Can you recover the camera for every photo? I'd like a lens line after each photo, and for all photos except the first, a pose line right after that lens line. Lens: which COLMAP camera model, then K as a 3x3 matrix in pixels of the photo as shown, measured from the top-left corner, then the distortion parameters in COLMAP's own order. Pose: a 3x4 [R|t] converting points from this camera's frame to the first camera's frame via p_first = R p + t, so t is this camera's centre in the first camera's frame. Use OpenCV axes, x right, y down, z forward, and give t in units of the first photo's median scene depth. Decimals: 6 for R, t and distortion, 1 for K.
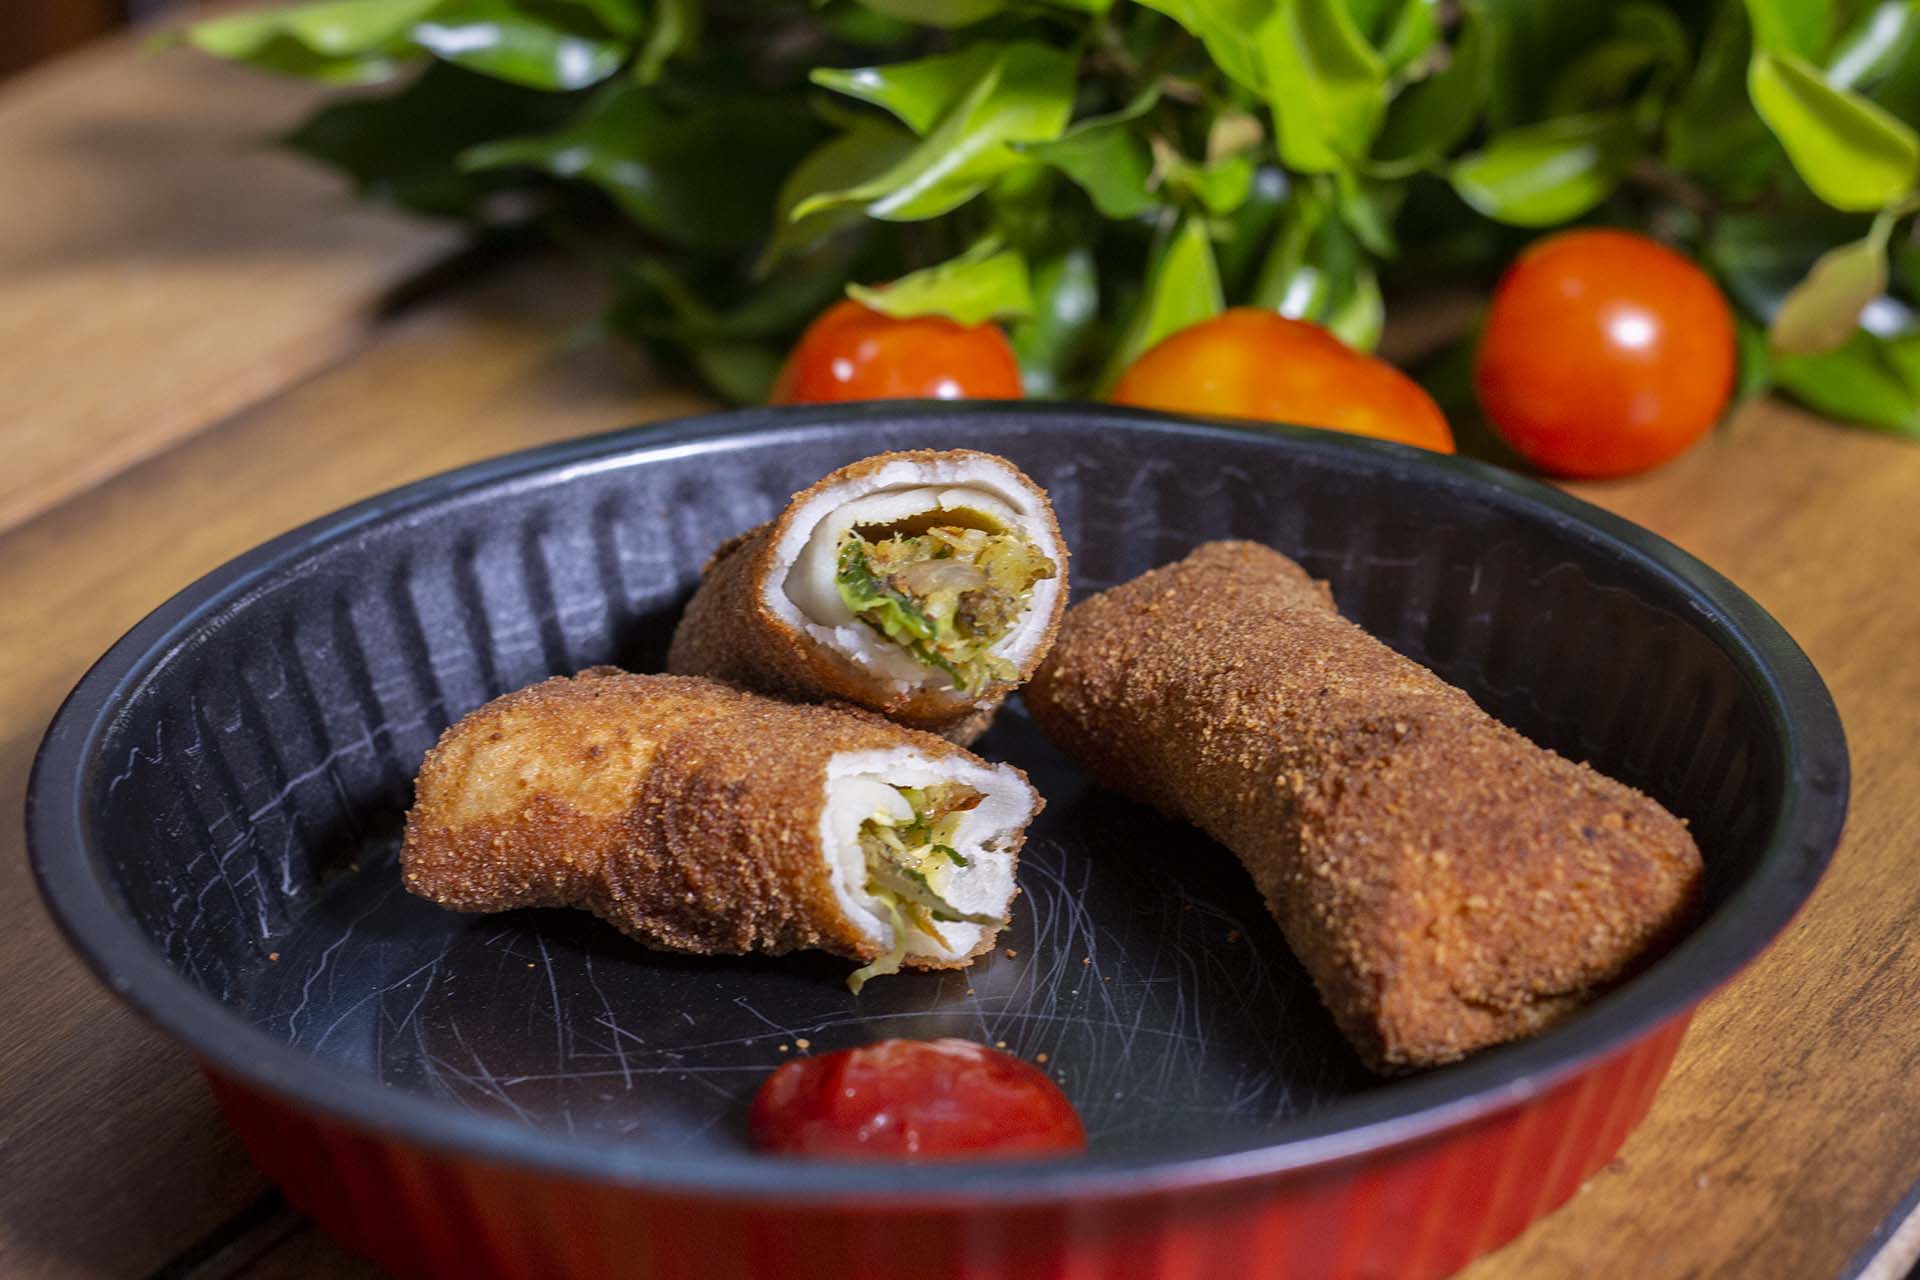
lens RADIAL K [[4897.5, 0, 882.0], [0, 4897.5, 685.0], [0, 0, 1]] dist [-0.019433, 0.000000]
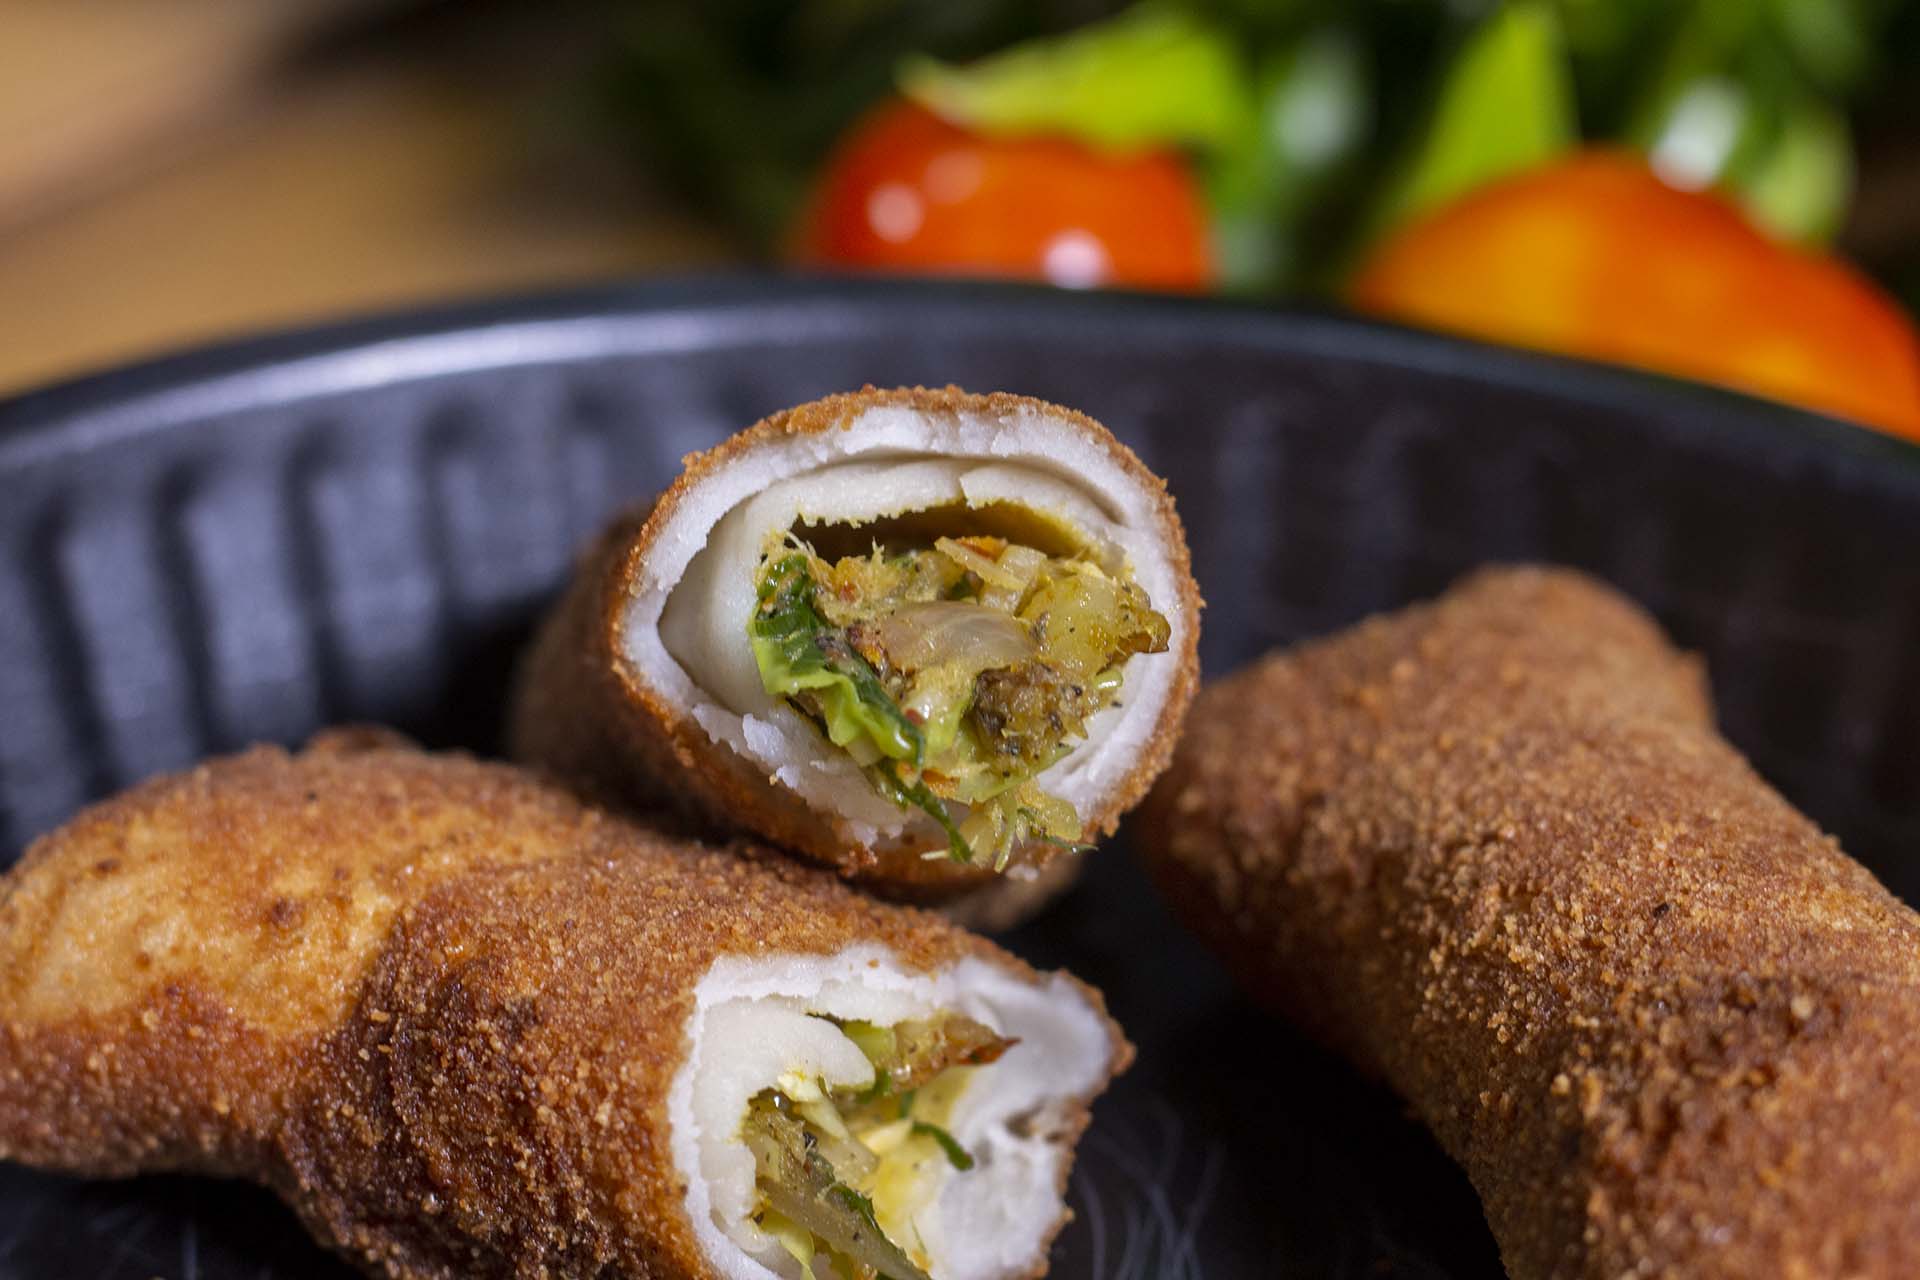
lens RADIAL K [[4897.5, 0, 1010.1], [0, 4897.5, 695.7], [0, 0, 1]] dist [-0.019433, 0.000000]
pose [[0.995331, 0.075641, -0.059955, 0.050579], [-0.072700, 0.996110, 0.049799, -0.042176], [0.063488, -0.045207, 0.996958, 0.474732]]
